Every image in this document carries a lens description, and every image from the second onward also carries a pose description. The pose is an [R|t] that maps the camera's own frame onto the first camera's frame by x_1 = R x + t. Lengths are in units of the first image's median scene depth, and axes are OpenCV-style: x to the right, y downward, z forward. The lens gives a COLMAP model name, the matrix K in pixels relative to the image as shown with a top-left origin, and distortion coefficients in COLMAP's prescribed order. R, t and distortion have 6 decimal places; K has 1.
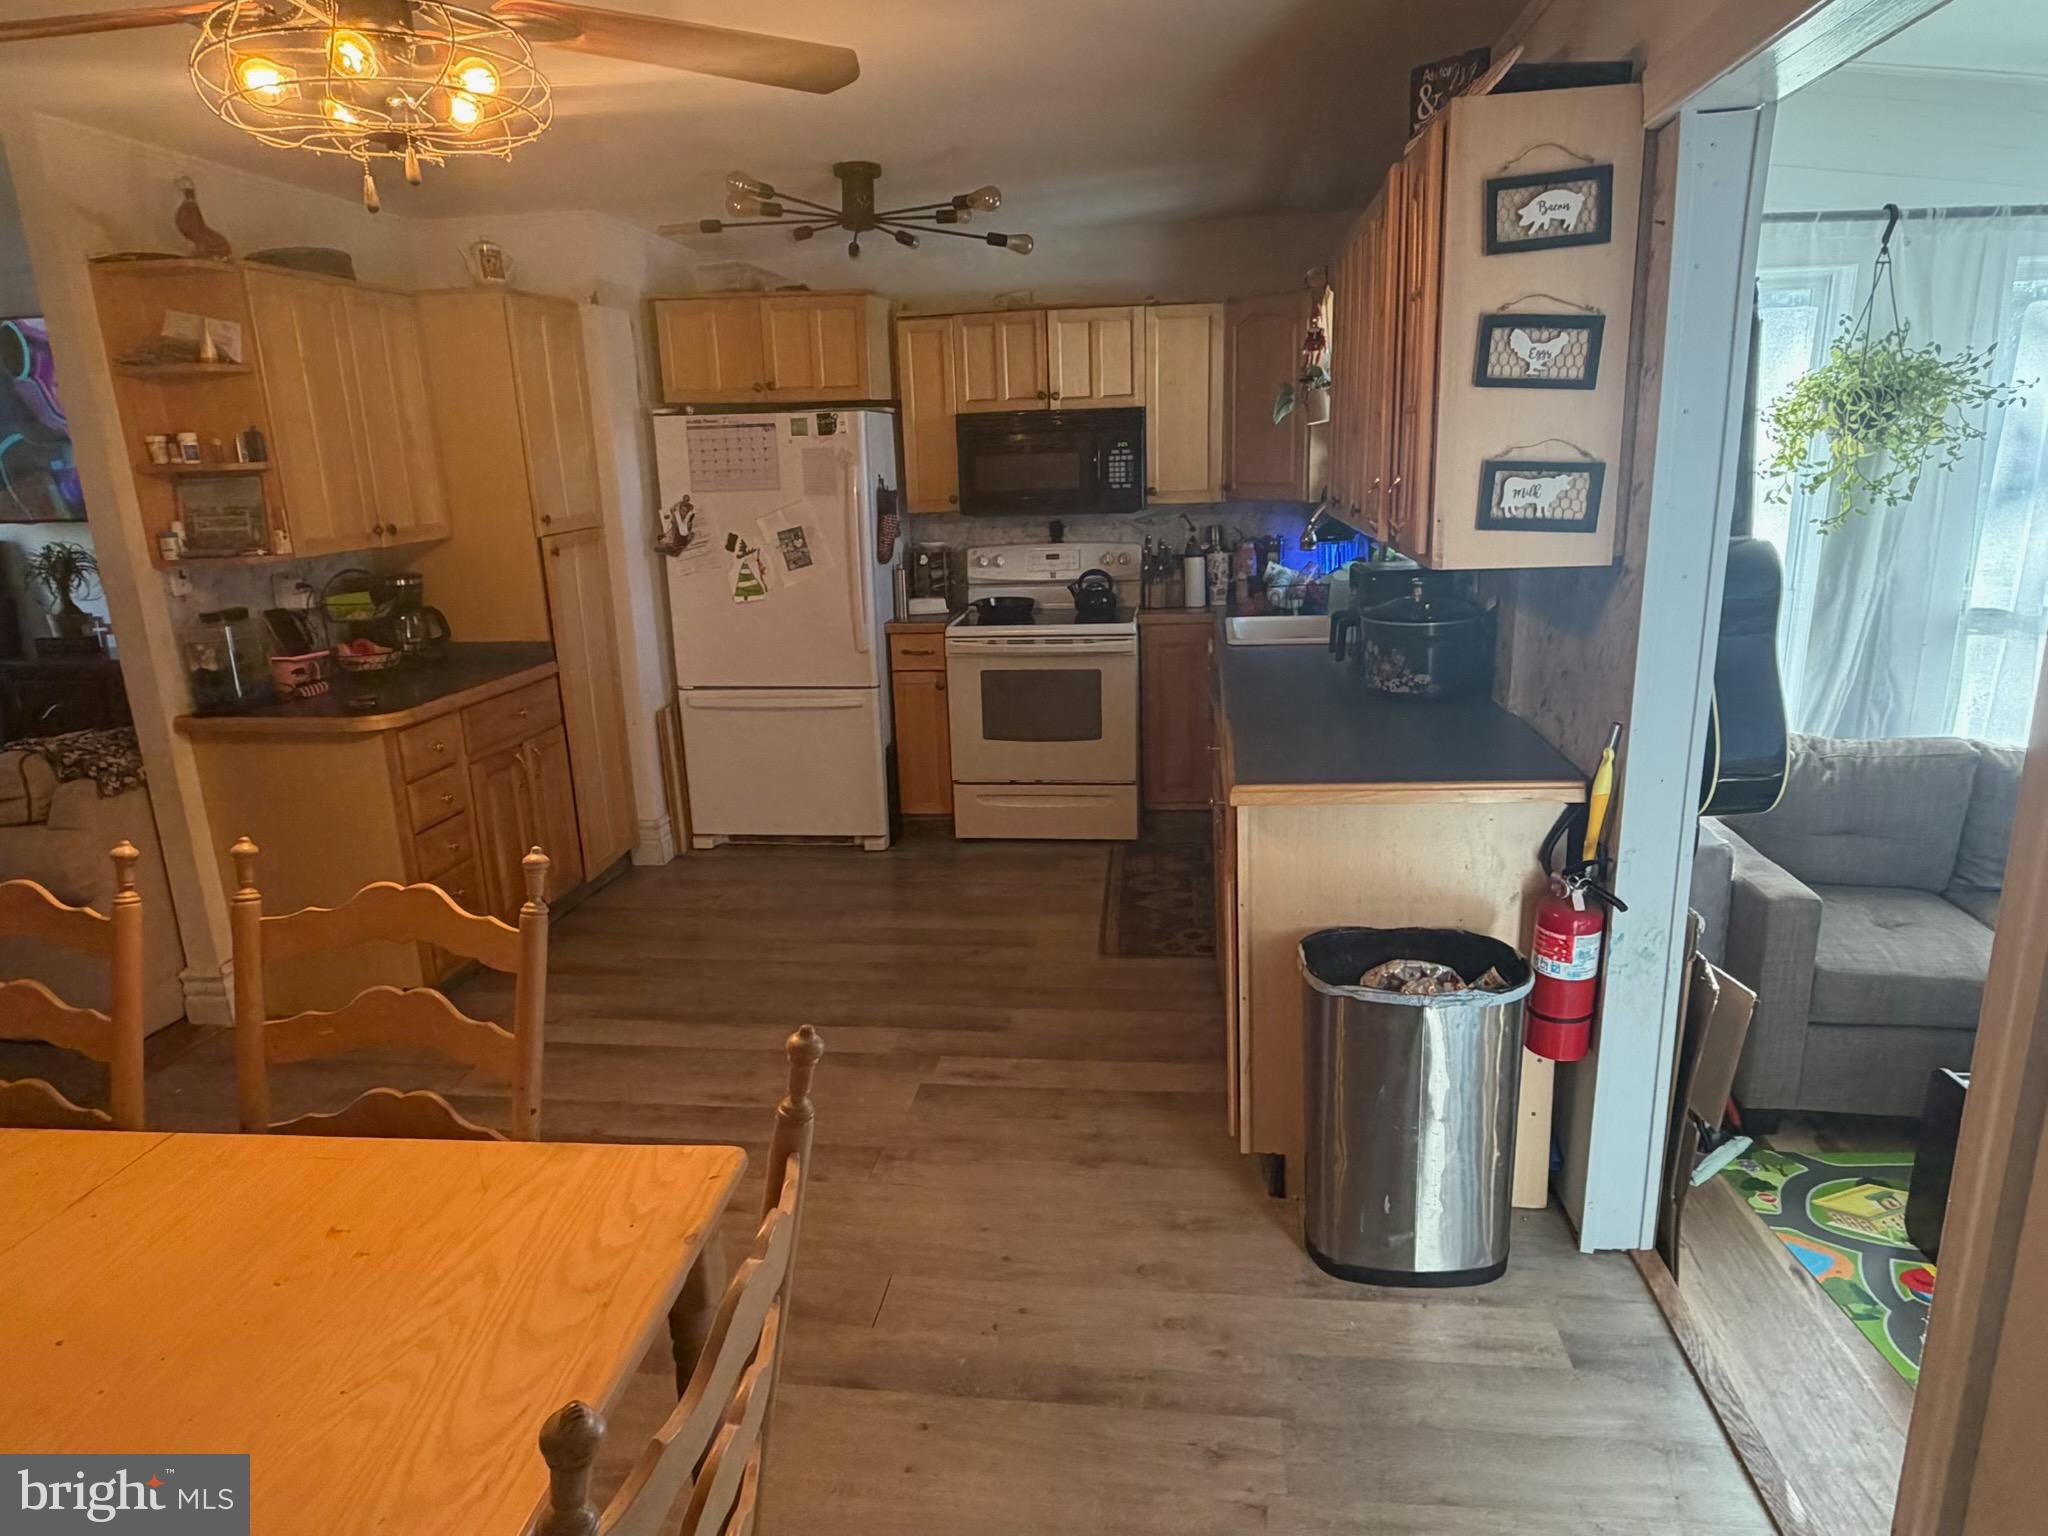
lens RADIAL K [[1245.0, 0, 1024.1], [0, 1245.0, 772.2], [0, 0, 1]] dist [-0.005343, -0.000390]
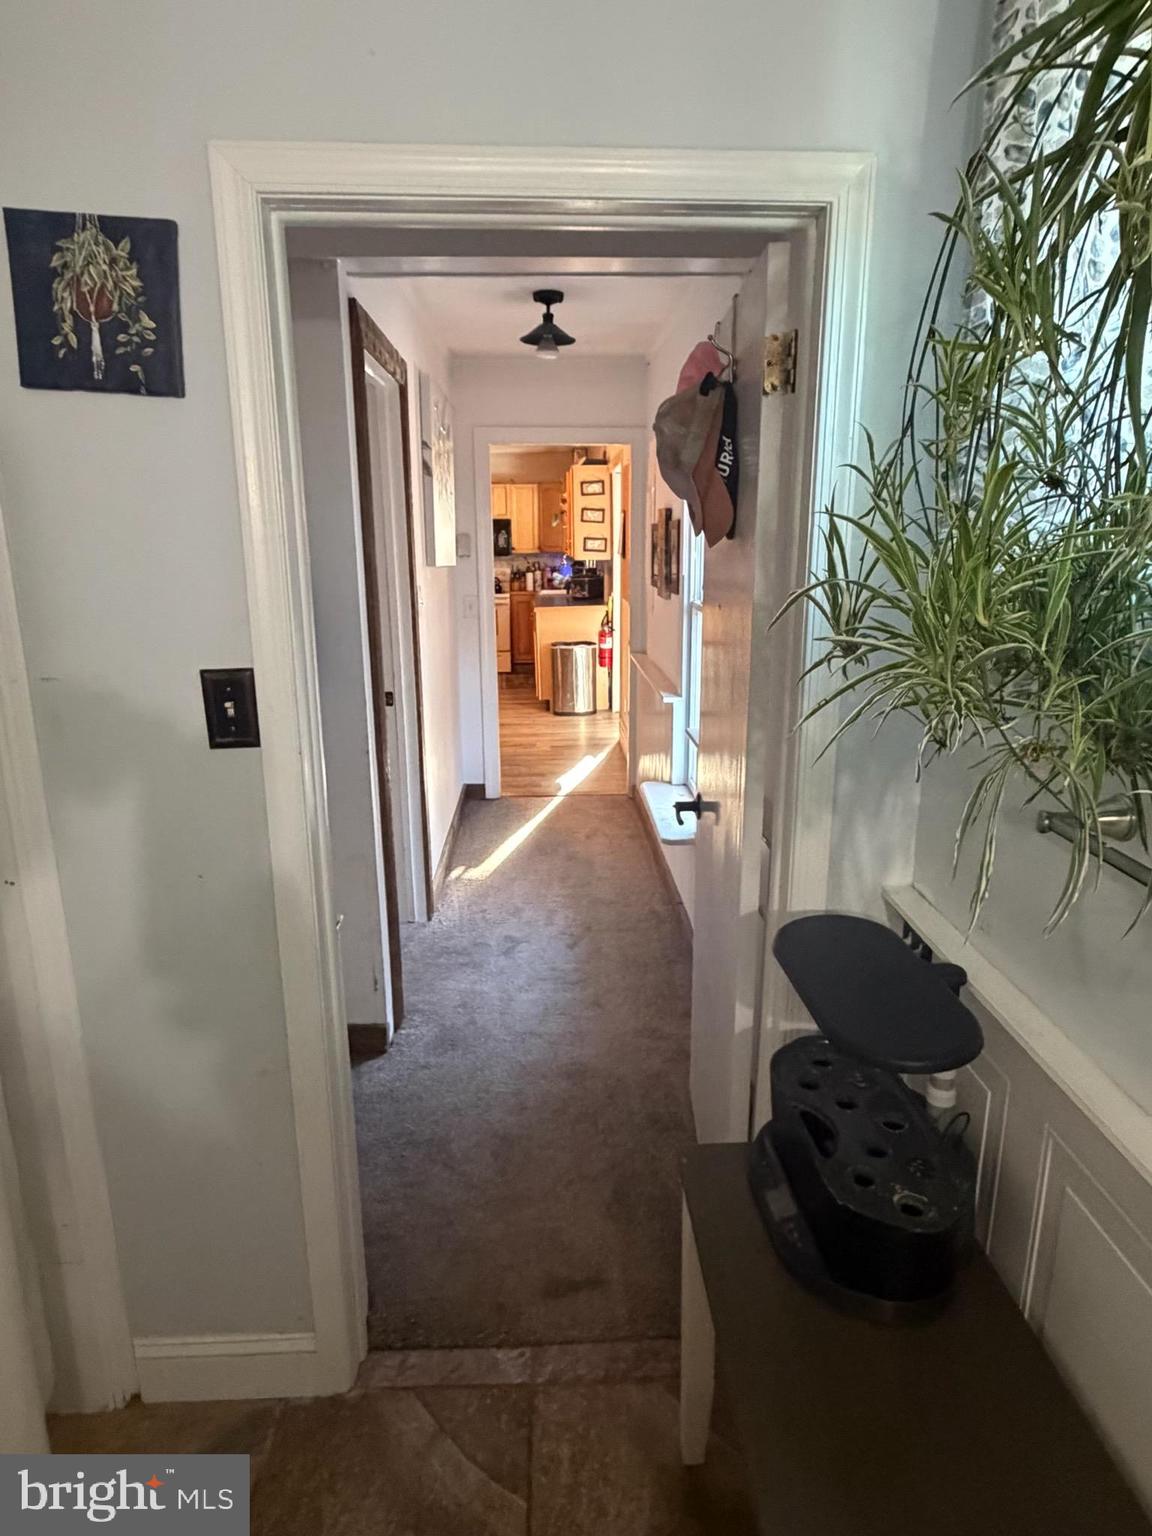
lens RADIAL K [[933.8, 0, 581.2], [0, 933.8, 768.4], [0, 0, 1]] dist [-0.005343, -0.000390]
pose [[0.984121, -0.017240, 0.176658, -0.135661], [0.018860, 0.999794, -0.007495, 0.306935], [-0.176492, 0.010707, 0.984244, -1.163806]]
